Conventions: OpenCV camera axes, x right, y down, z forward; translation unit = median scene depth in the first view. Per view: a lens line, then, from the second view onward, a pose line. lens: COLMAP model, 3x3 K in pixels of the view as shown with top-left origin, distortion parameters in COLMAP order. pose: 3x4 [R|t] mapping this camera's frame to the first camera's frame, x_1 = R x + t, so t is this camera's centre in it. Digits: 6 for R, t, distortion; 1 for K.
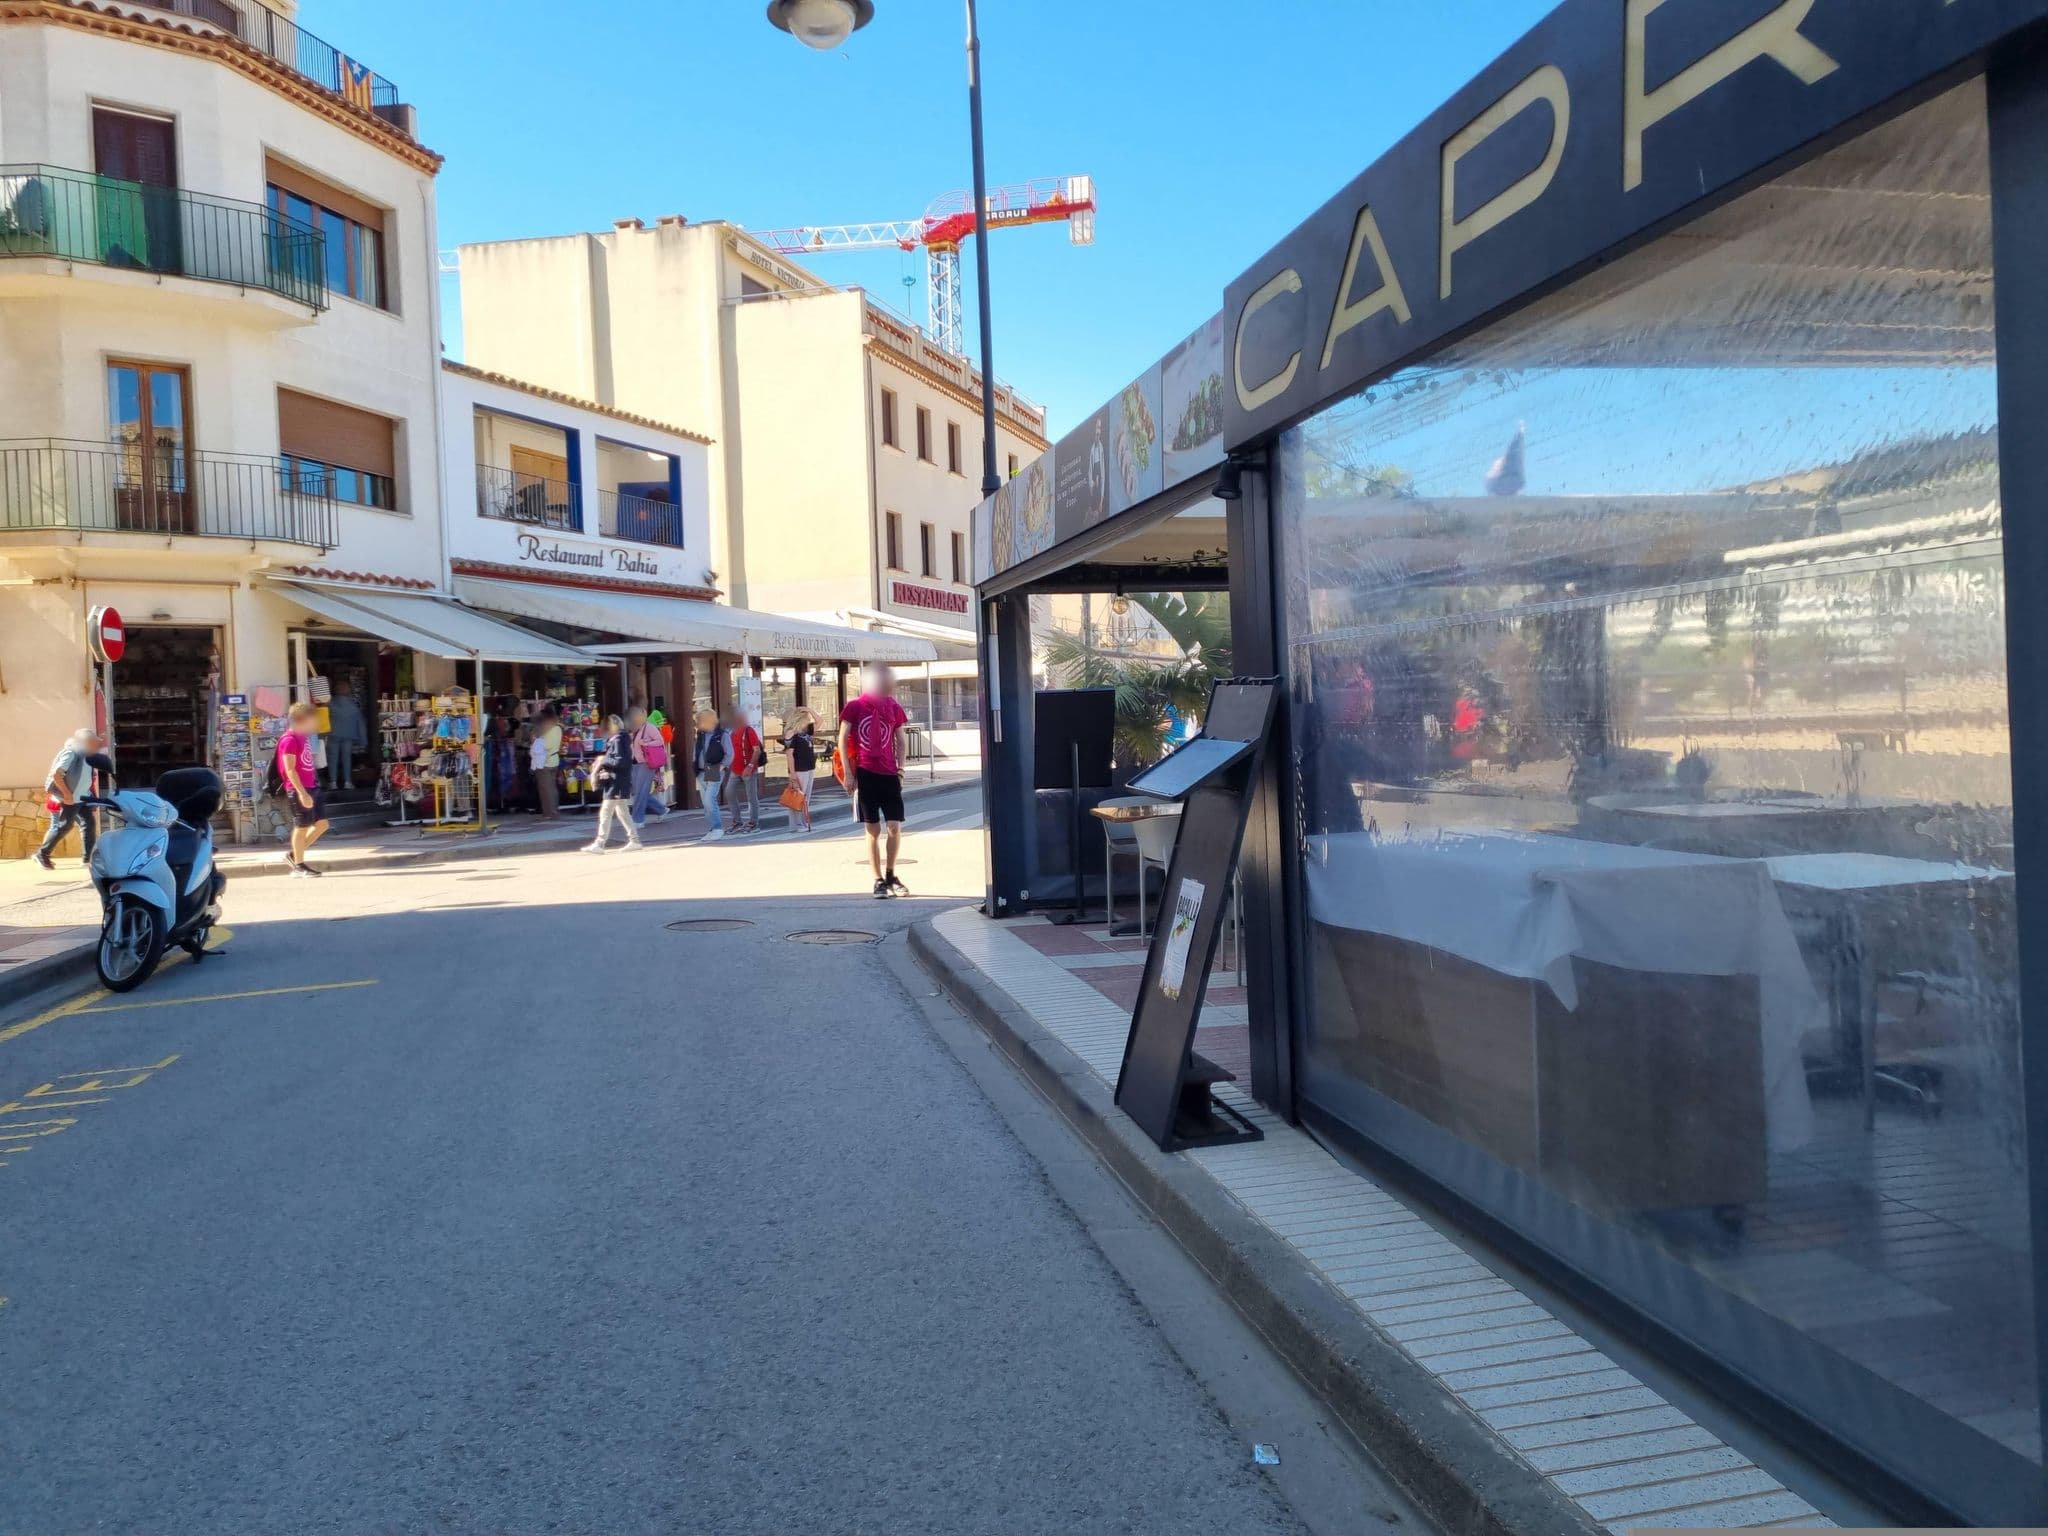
lens RADIAL K [[1551.6, 0, 1024.0], [0, 1551.6, 768.0], [0, 0, 1]] dist [0.070288, -0.090559]
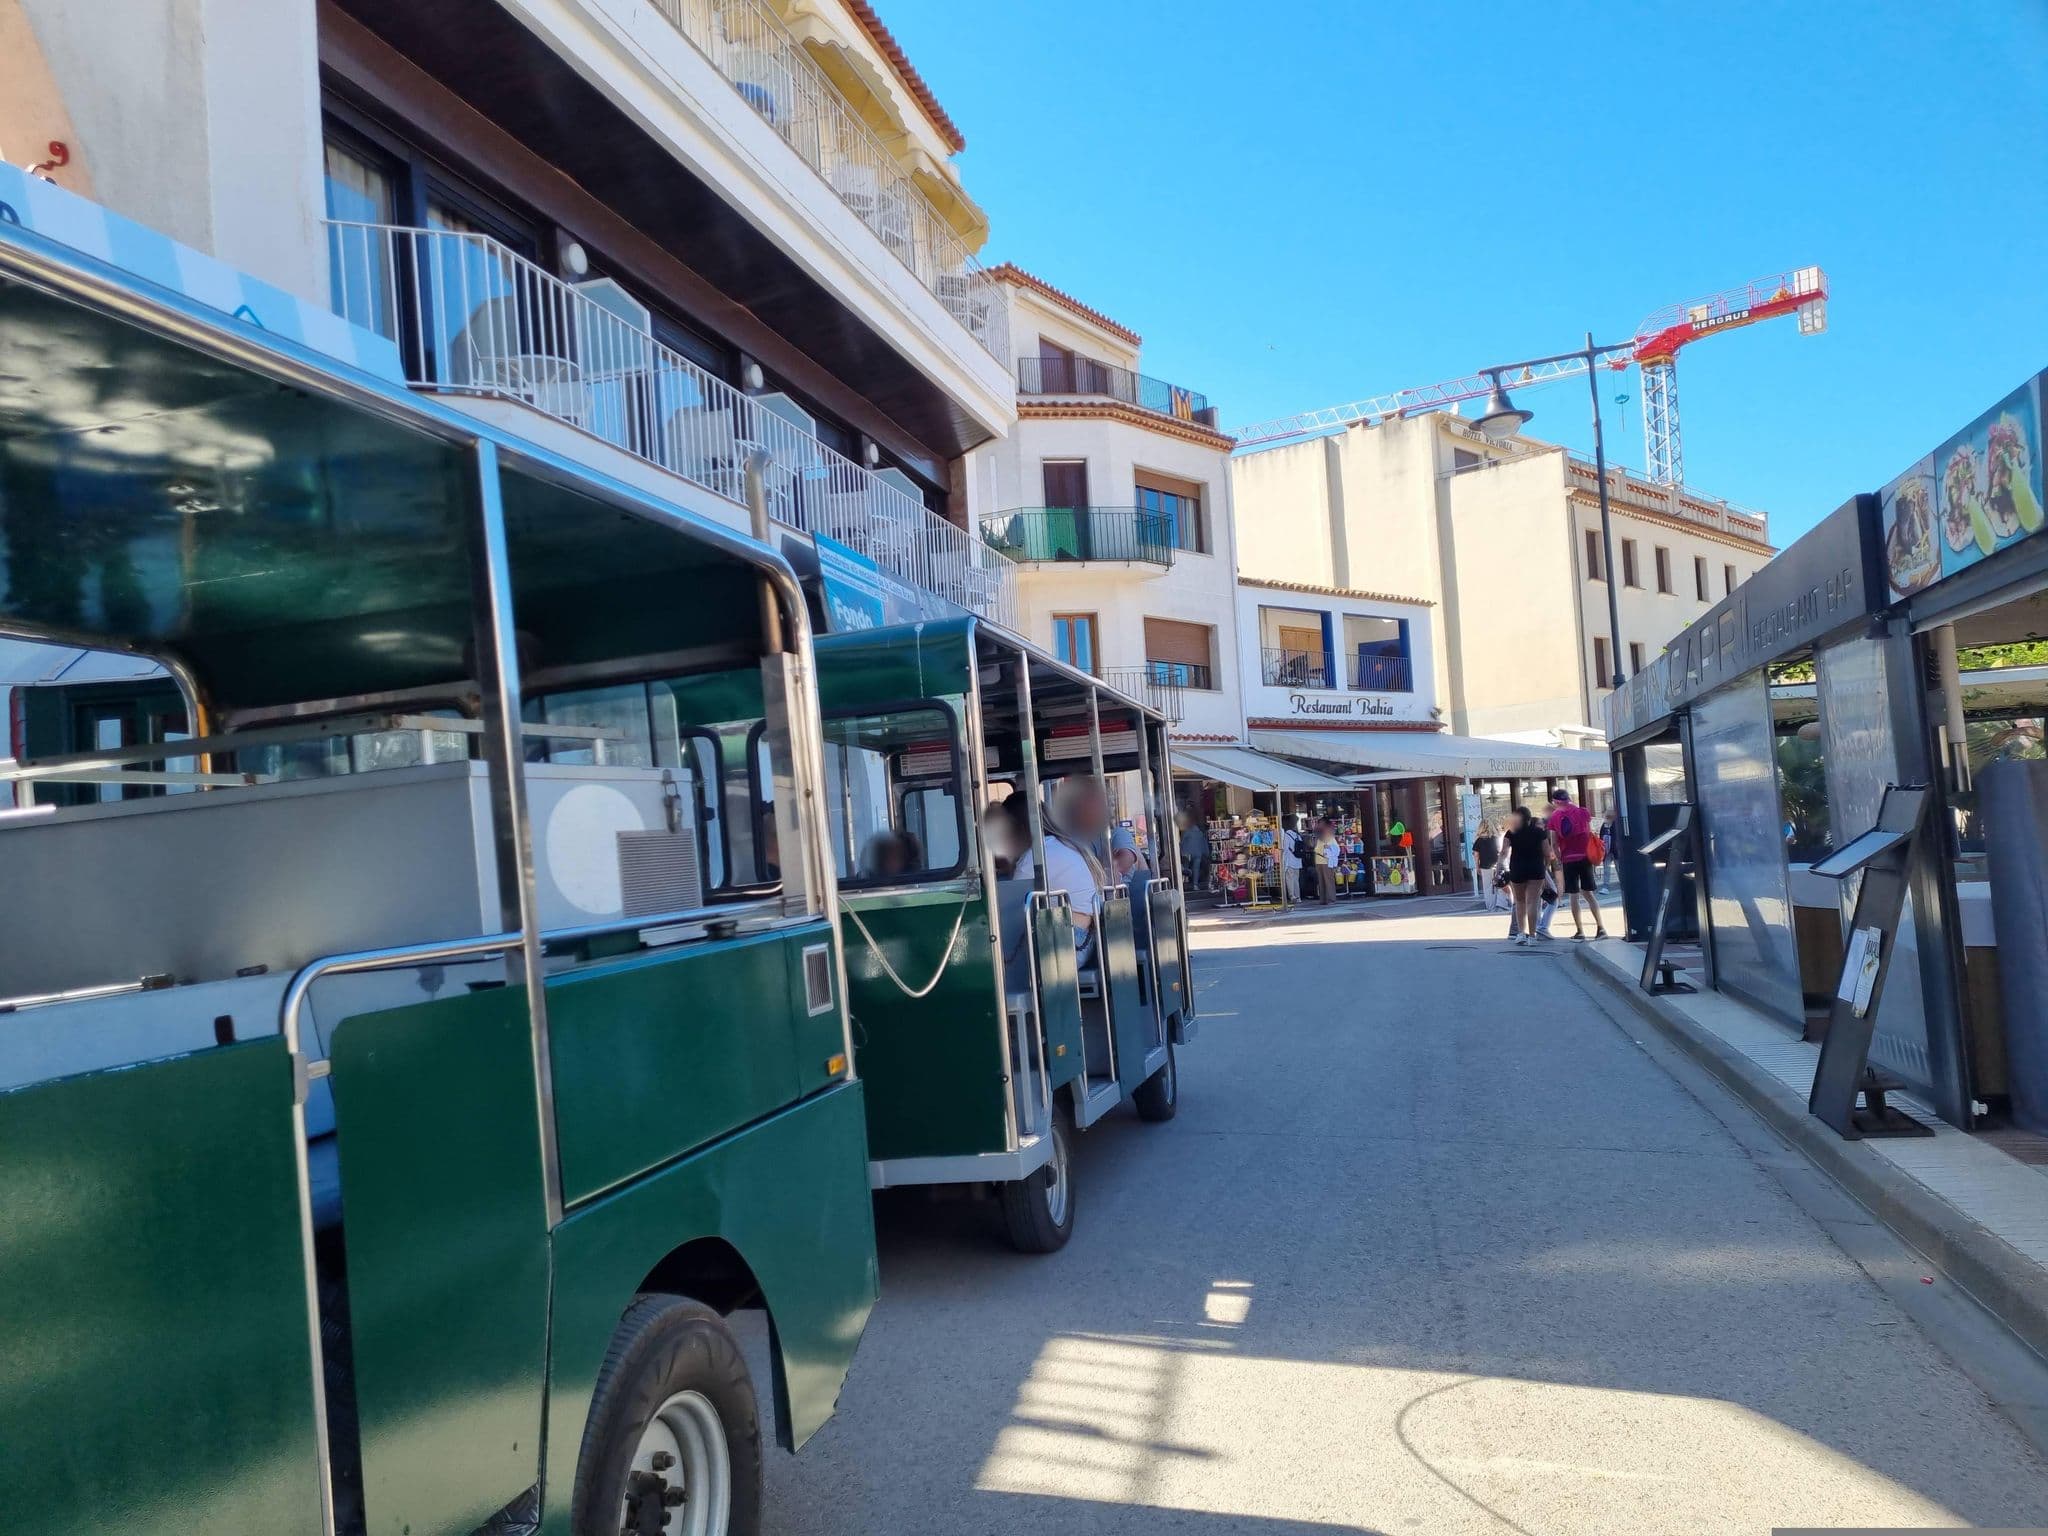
lens RADIAL K [[1566.5, 0, 994.7], [0, 1566.5, 762.0], [0, 0, 1]] dist [0.113972, -0.093590]
pose [[0.891552, -0.048656, -0.450296, 0.056626], [0.015024, 0.996843, -0.077966, 0.010259], [0.452668, 0.062745, 0.889469, -0.310190]]
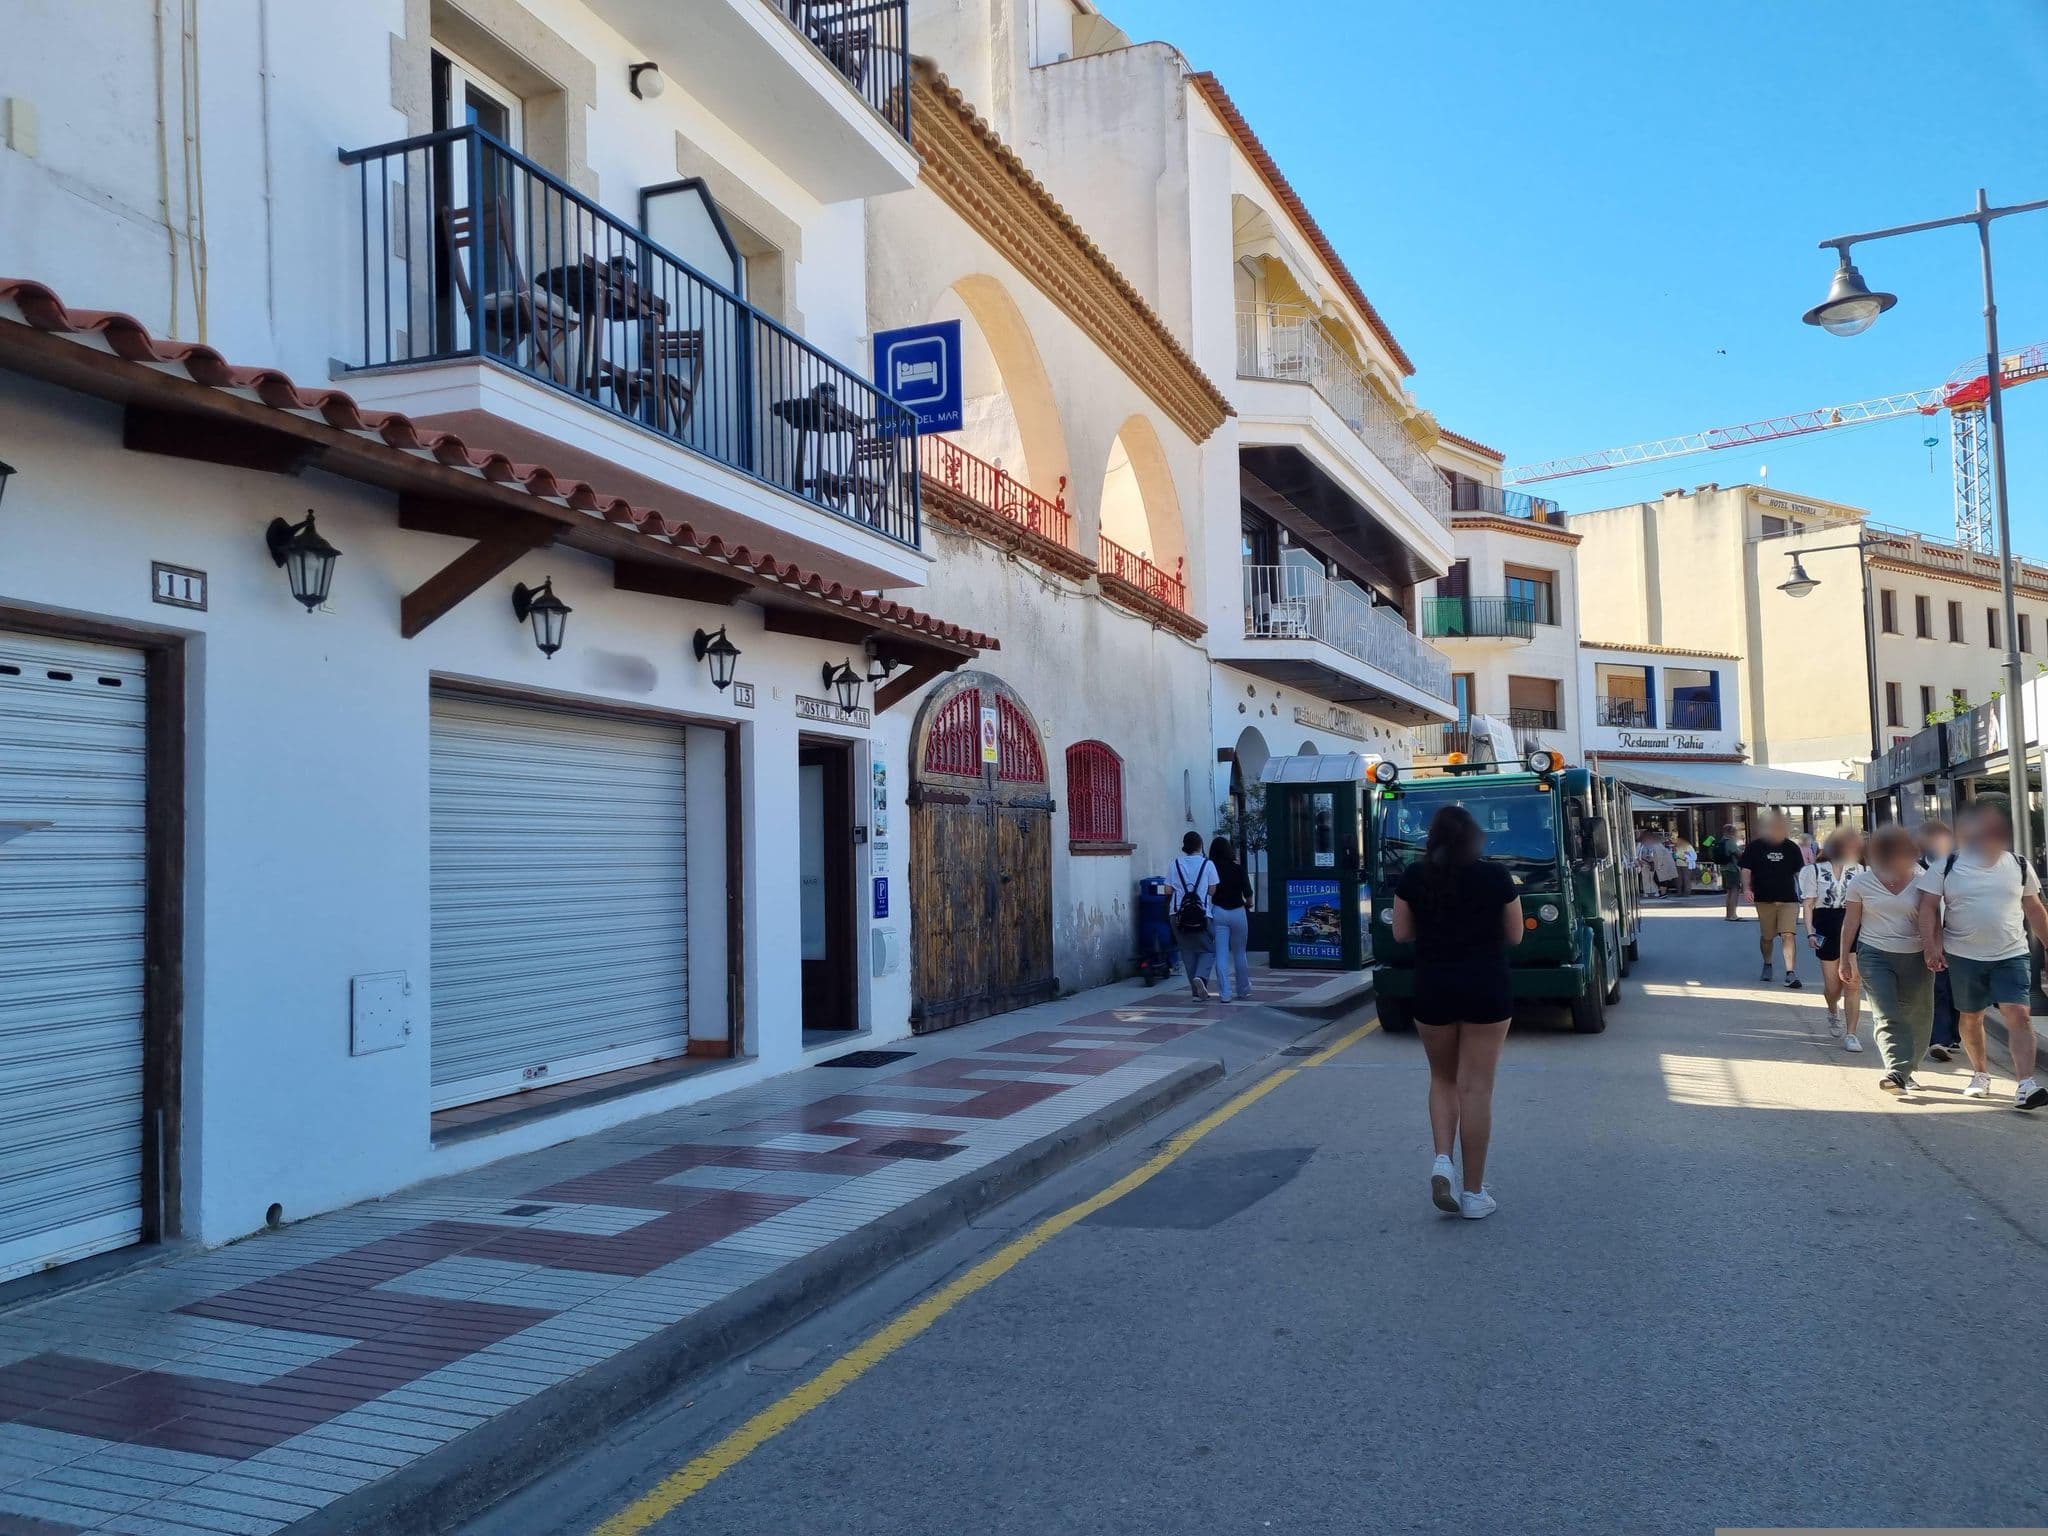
lens RADIAL K [[1566.5, 0, 994.7], [0, 1566.5, 762.0], [0, 0, 1]] dist [0.113972, -0.093590]
pose [[0.811237, -0.022277, -0.584293, 0.137328], [-0.023746, 0.997194, -0.070988, 0.022720], [0.584235, 0.071463, 0.808432, -0.785133]]
